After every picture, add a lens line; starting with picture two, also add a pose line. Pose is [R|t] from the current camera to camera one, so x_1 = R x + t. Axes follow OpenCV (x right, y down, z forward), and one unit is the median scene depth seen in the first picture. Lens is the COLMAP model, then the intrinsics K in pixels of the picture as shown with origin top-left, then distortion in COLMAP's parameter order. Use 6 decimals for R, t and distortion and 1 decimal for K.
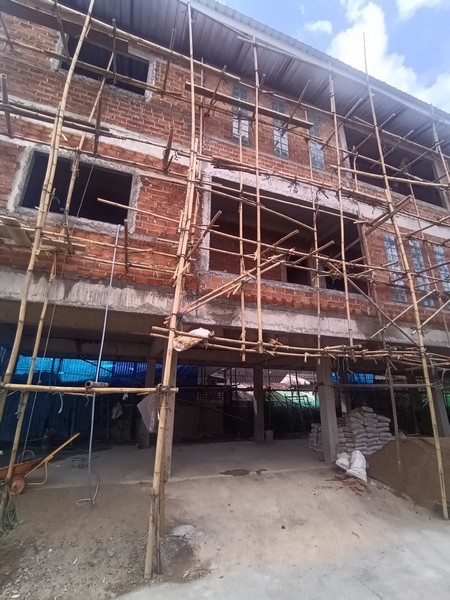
lens RADIAL K [[283.5, 0, 225.0], [0, 283.5, 300.0], [0, 0, 1]] dist [0.001961, 0.000103]
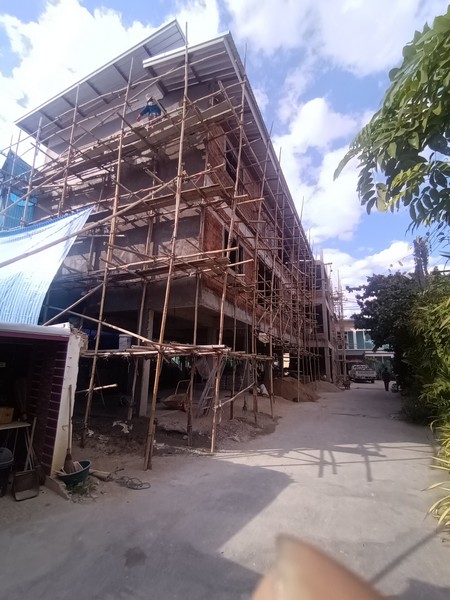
lens RADIAL K [[283.5, 0, 225.0], [0, 283.5, 300.0], [0, 0, 1]] dist [0.001961, 0.000103]
pose [[0.697710, 0.161613, 0.697913, -1.506805], [-0.247070, 0.968732, 0.022673, -0.102347], [-0.672427, -0.188253, 0.715824, -0.310329]]
